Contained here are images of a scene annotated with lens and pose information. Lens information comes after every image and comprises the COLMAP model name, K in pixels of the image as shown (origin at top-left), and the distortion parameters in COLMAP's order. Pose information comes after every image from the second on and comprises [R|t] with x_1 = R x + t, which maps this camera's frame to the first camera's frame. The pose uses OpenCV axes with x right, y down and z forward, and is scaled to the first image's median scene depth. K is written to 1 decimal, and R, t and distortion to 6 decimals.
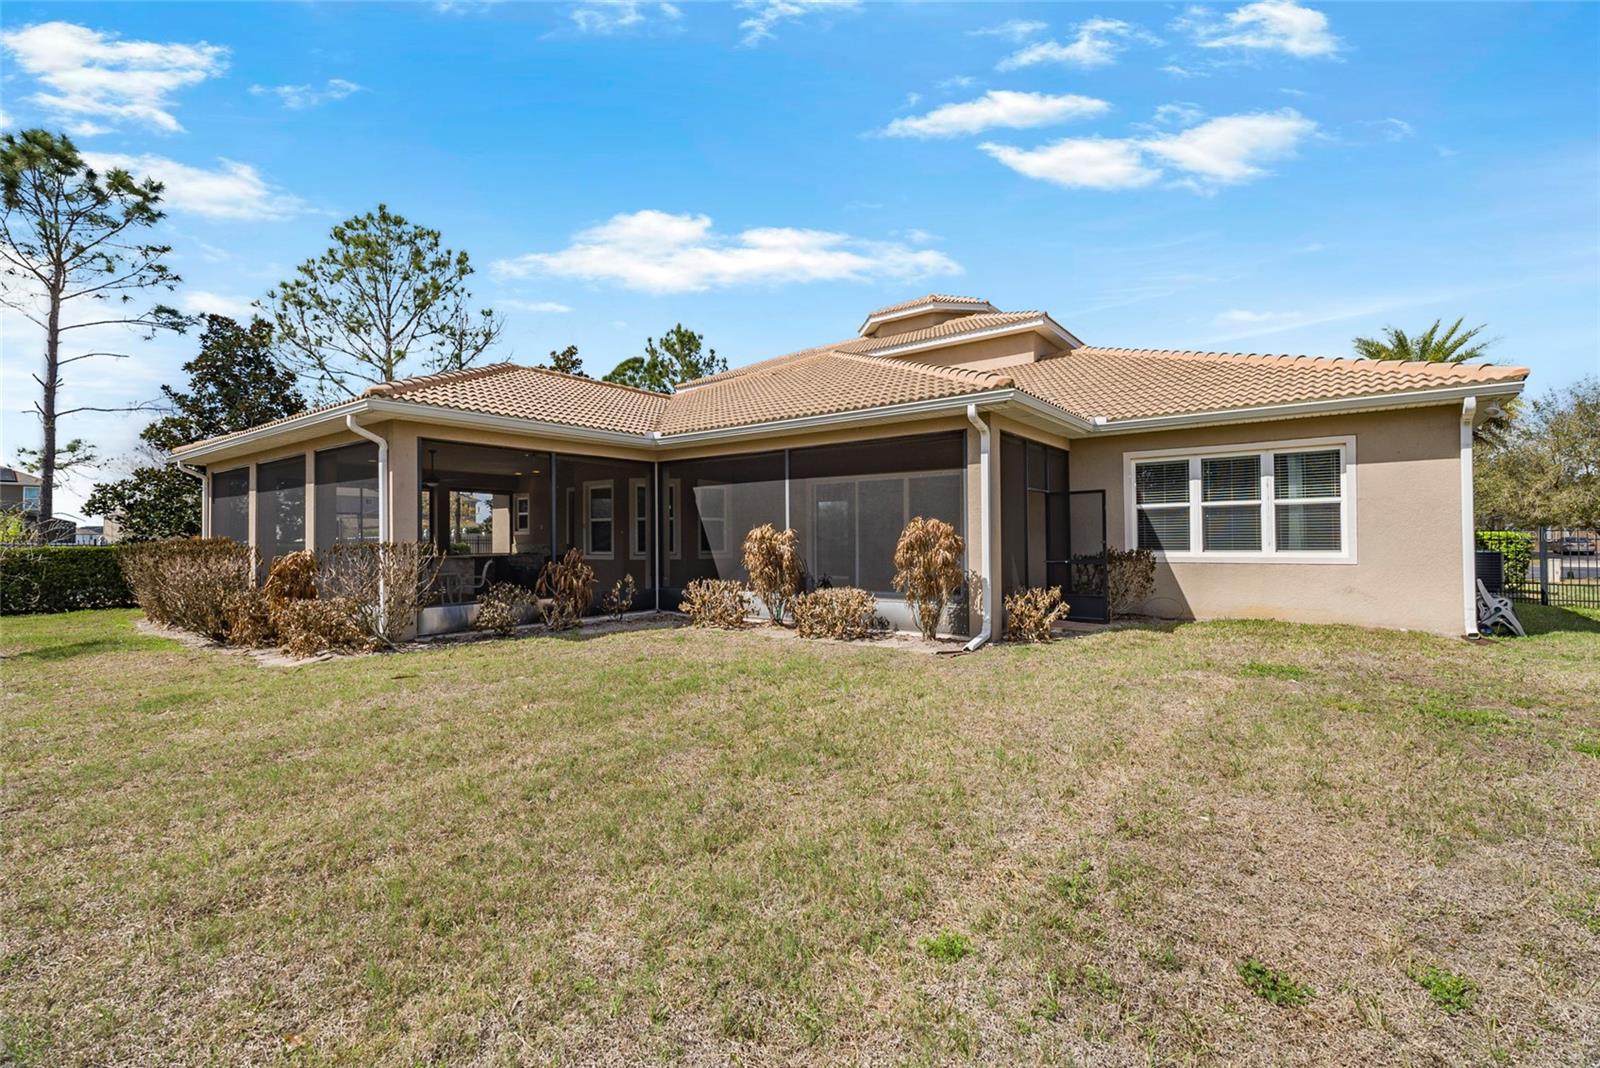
lens RADIAL K [[703.7, 0, 789.2], [0, 703.7, 533.0], [0, 0, 1]] dist [0.000408, -0.000805]
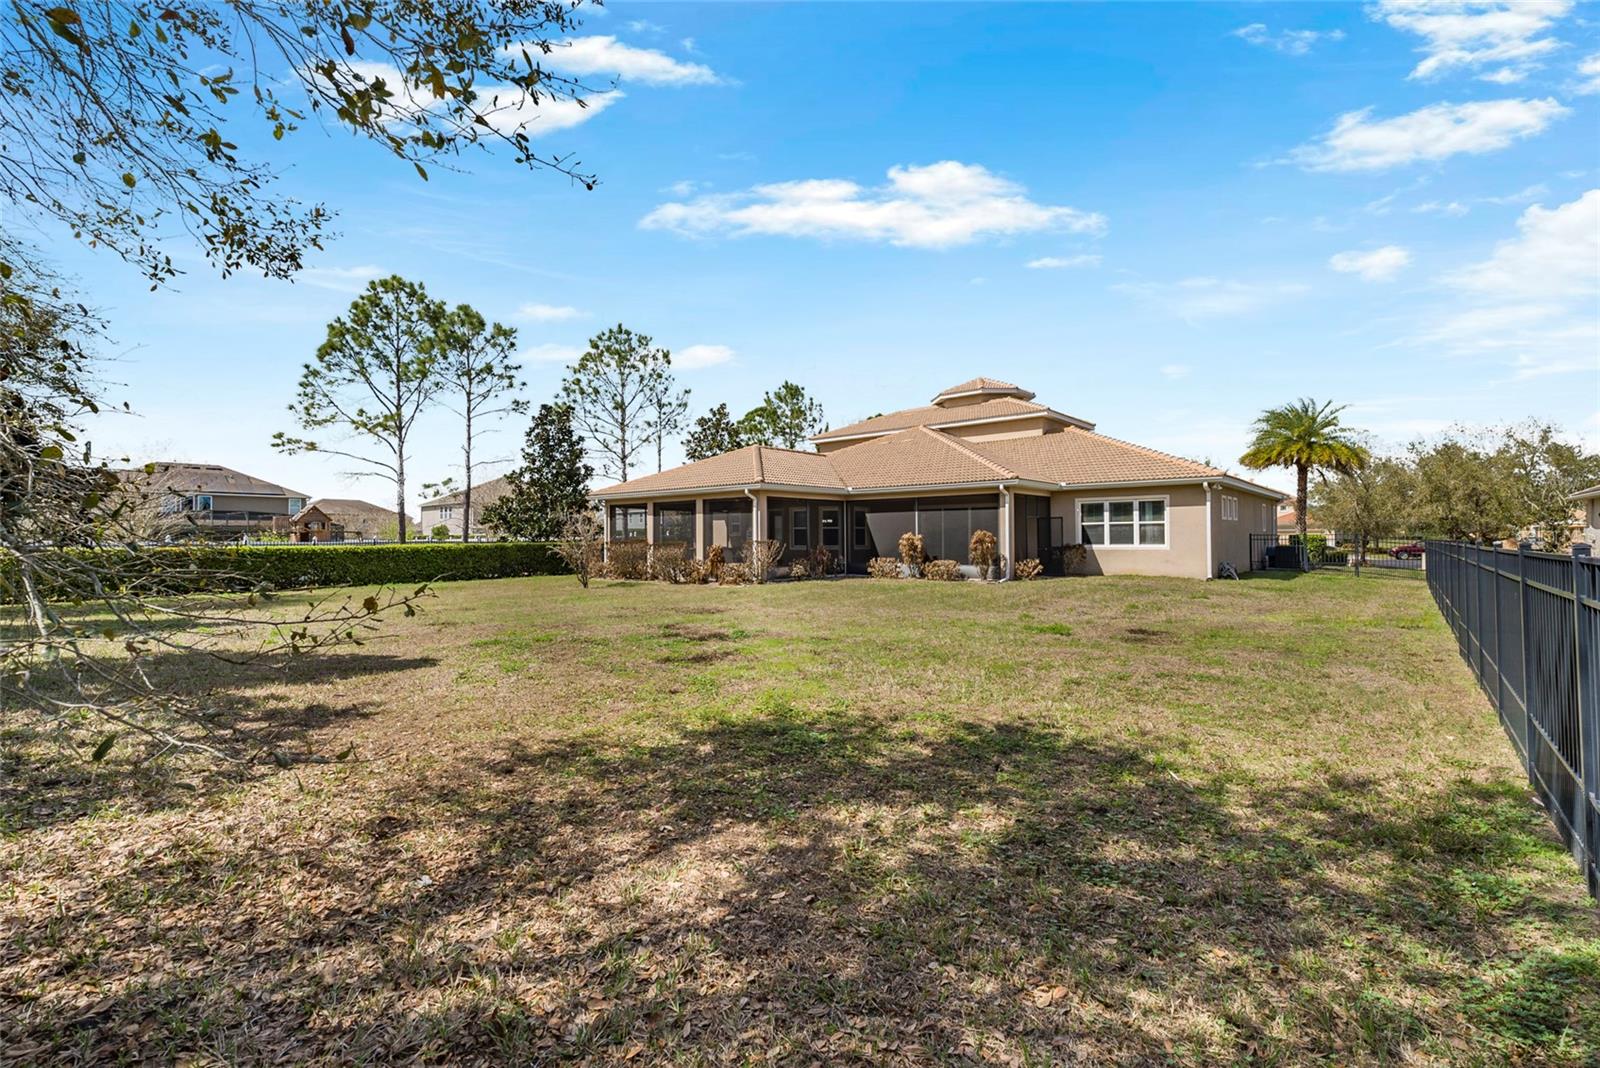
lens RADIAL K [[703.7, 0, 789.2], [0, 703.7, 533.0], [0, 0, 1]] dist [0.000408, -0.000805]
pose [[0.998385, -0.000098, -0.056802, -0.287031], [-0.000060, 0.999996, -0.002781, -0.003901], [0.056802, 0.002780, 0.998382, -1.257531]]
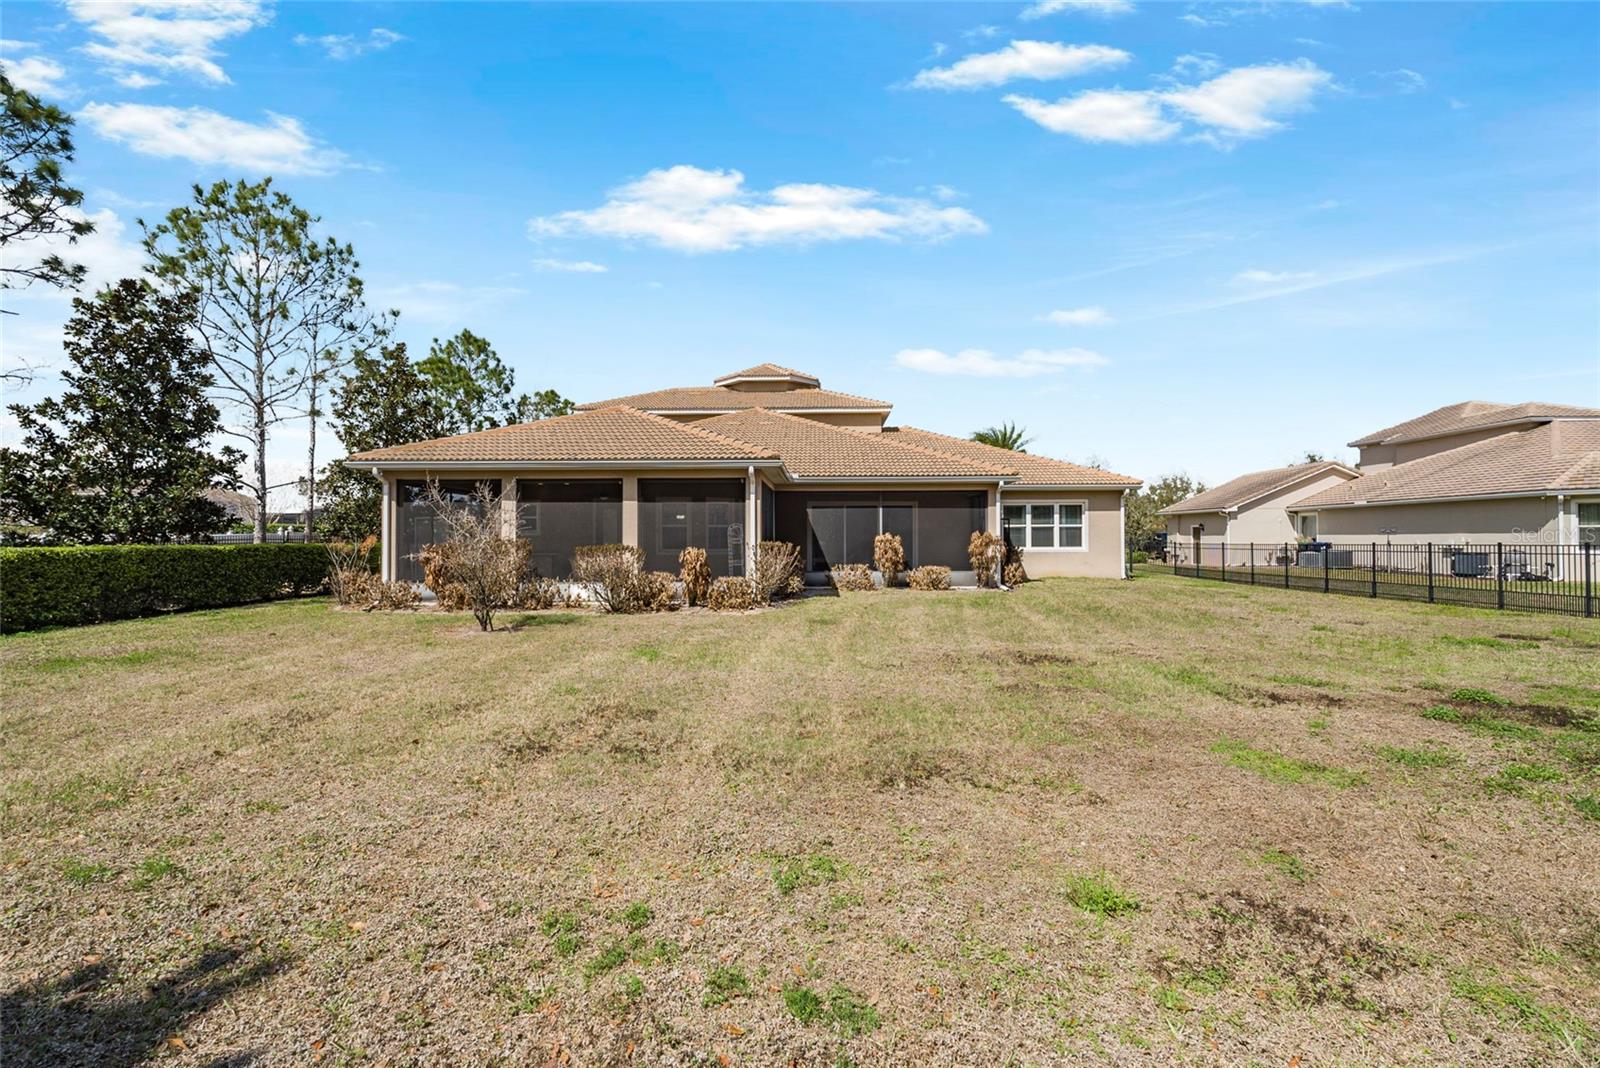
lens RADIAL K [[703.7, 0, 789.2], [0, 703.7, 533.0], [0, 0, 1]] dist [0.000408, -0.000805]
pose [[0.815694, 0.008348, 0.578424, -1.304189], [-0.006407, 0.999965, -0.005397, -0.001578], [-0.578449, 0.000696, 0.815718, -0.350364]]
